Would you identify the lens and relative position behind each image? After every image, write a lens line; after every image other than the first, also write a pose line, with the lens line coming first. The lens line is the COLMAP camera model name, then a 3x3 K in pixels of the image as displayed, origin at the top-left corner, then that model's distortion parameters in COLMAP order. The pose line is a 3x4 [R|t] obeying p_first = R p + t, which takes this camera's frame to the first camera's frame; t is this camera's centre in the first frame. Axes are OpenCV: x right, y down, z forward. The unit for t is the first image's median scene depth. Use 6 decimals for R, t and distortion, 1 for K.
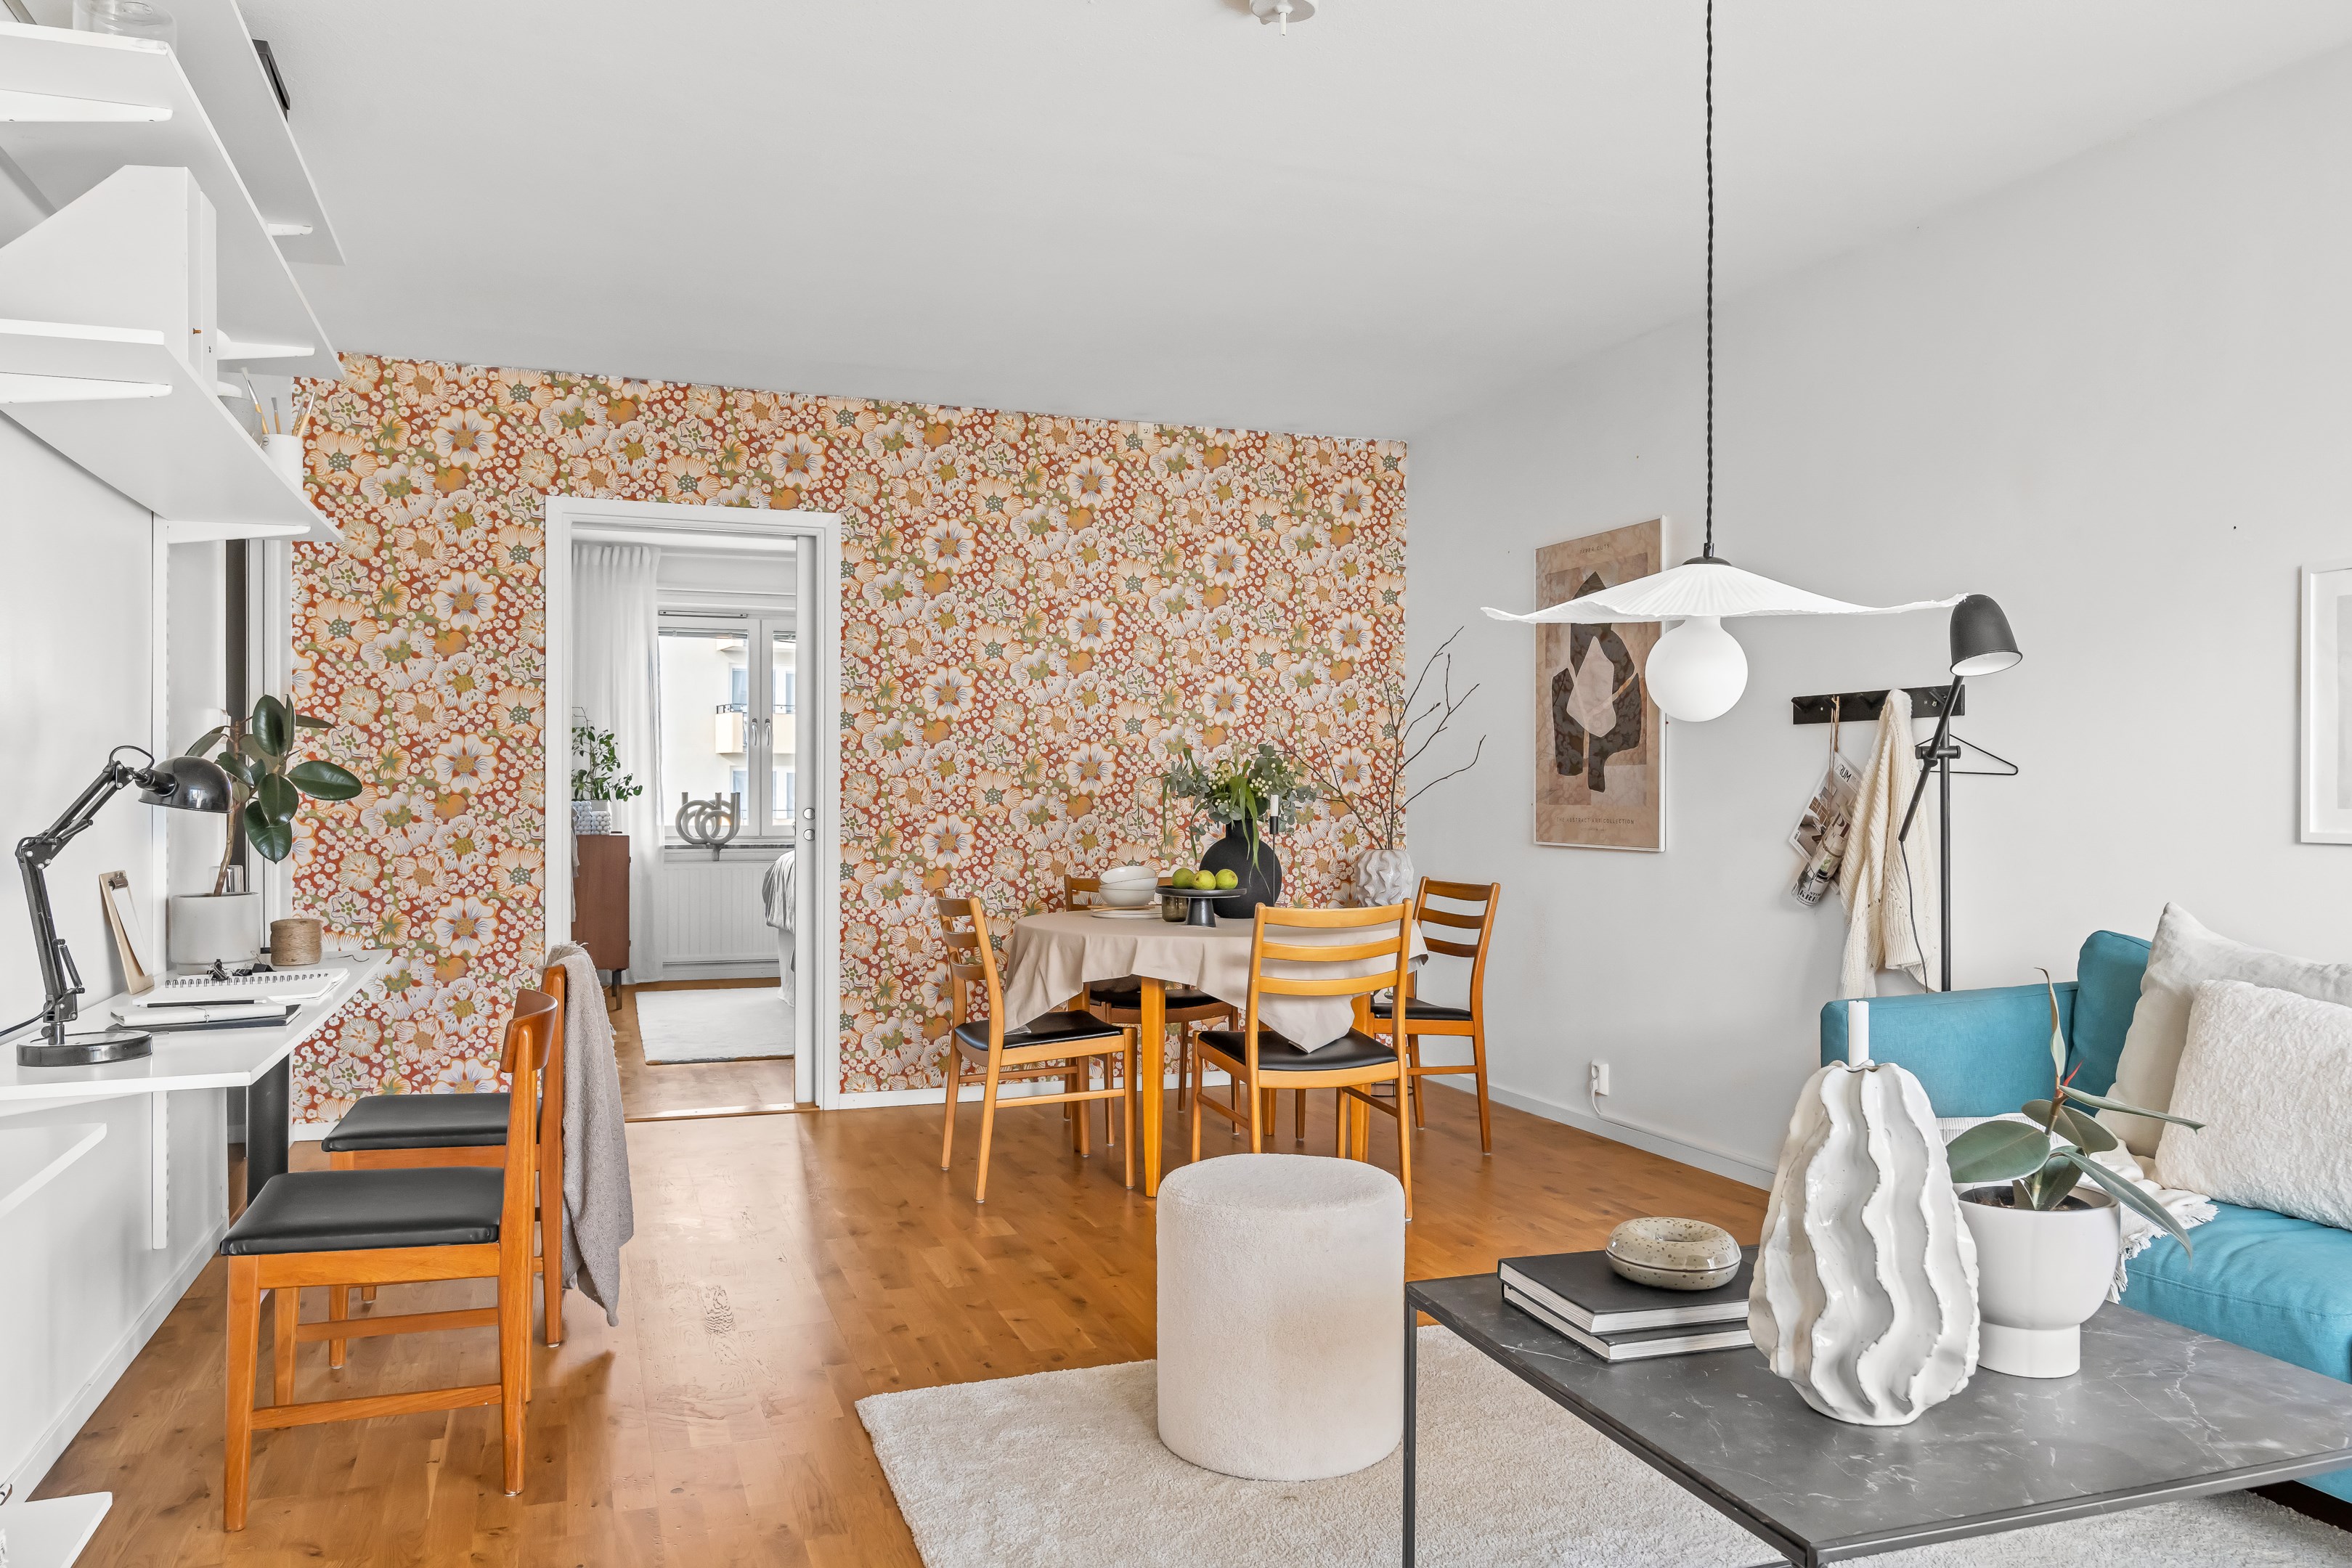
lens RADIAL K [[1689.6, 0, 1176.0], [0, 1689.6, 784.0], [0, 0, 1]] dist [0.000927, 0.001695]
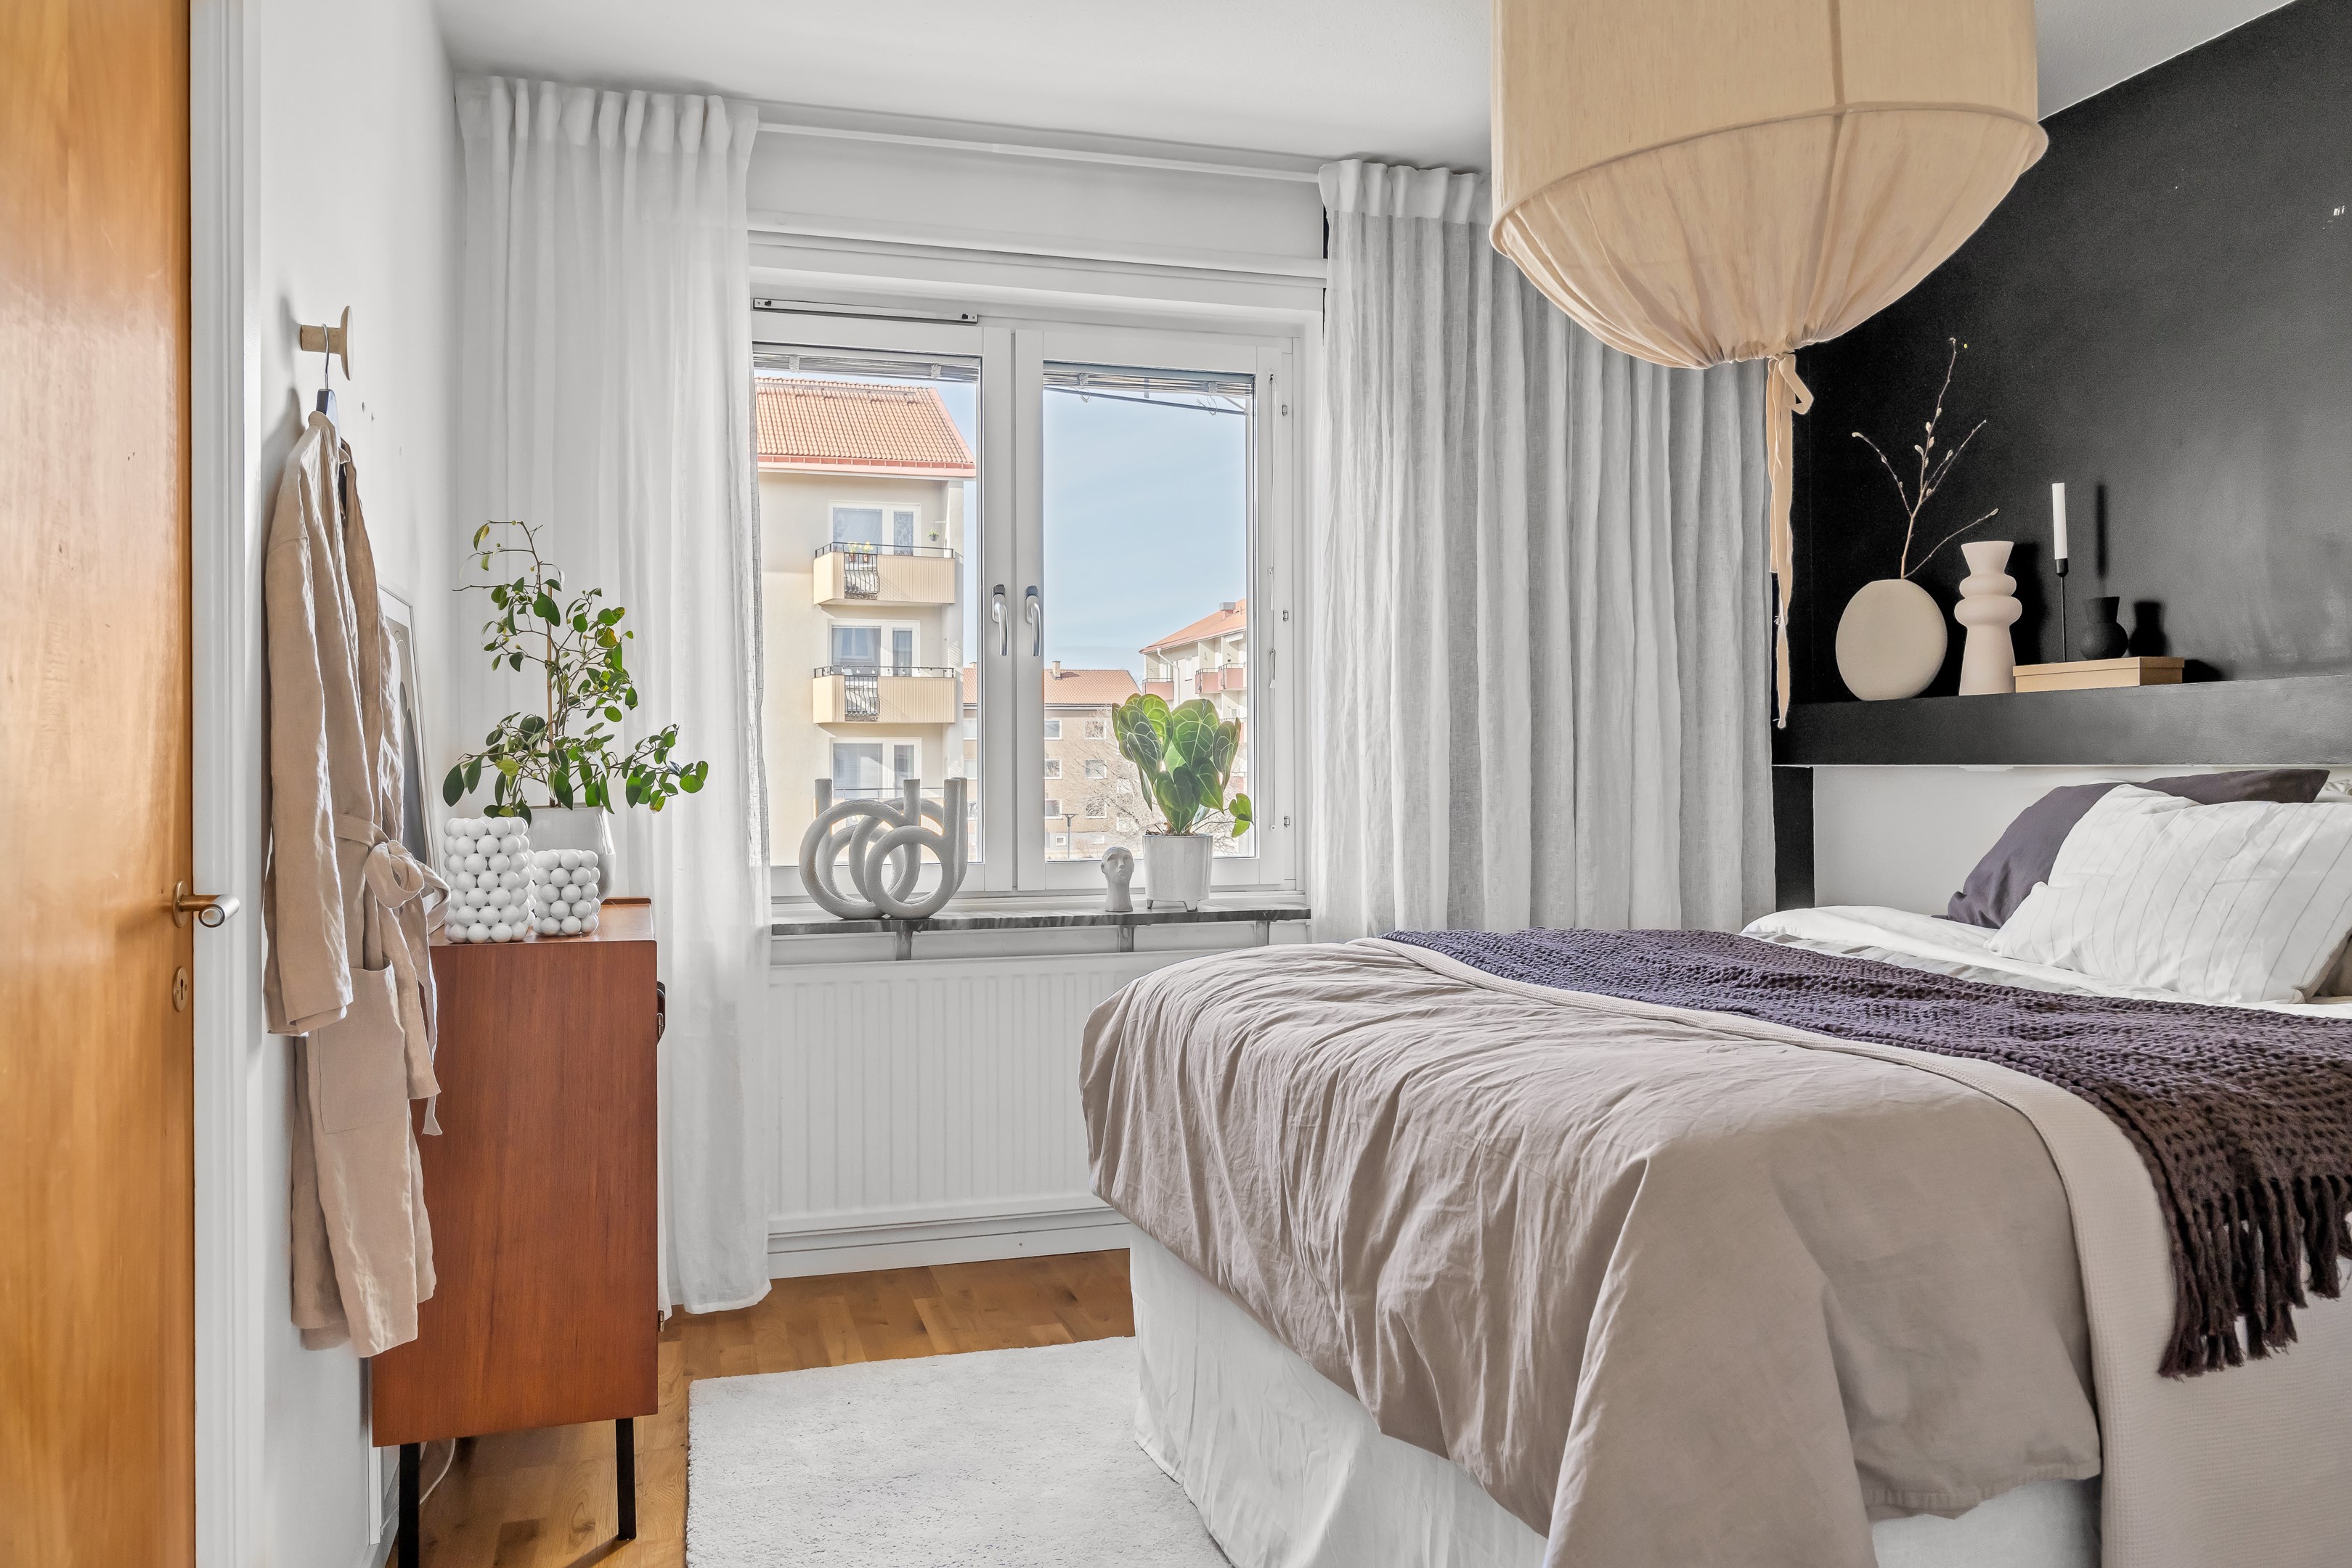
lens RADIAL K [[1675.1, 0, 1176.0], [0, 1675.1, 784.0], [0, 0, 1]] dist [-0.004256, -0.001598]
pose [[0.998948, -0.000516, -0.045849, -0.196673], [0.001186, 0.999893, 0.014600, 0.000489], [0.045837, -0.014639, 0.998842, 0.636569]]
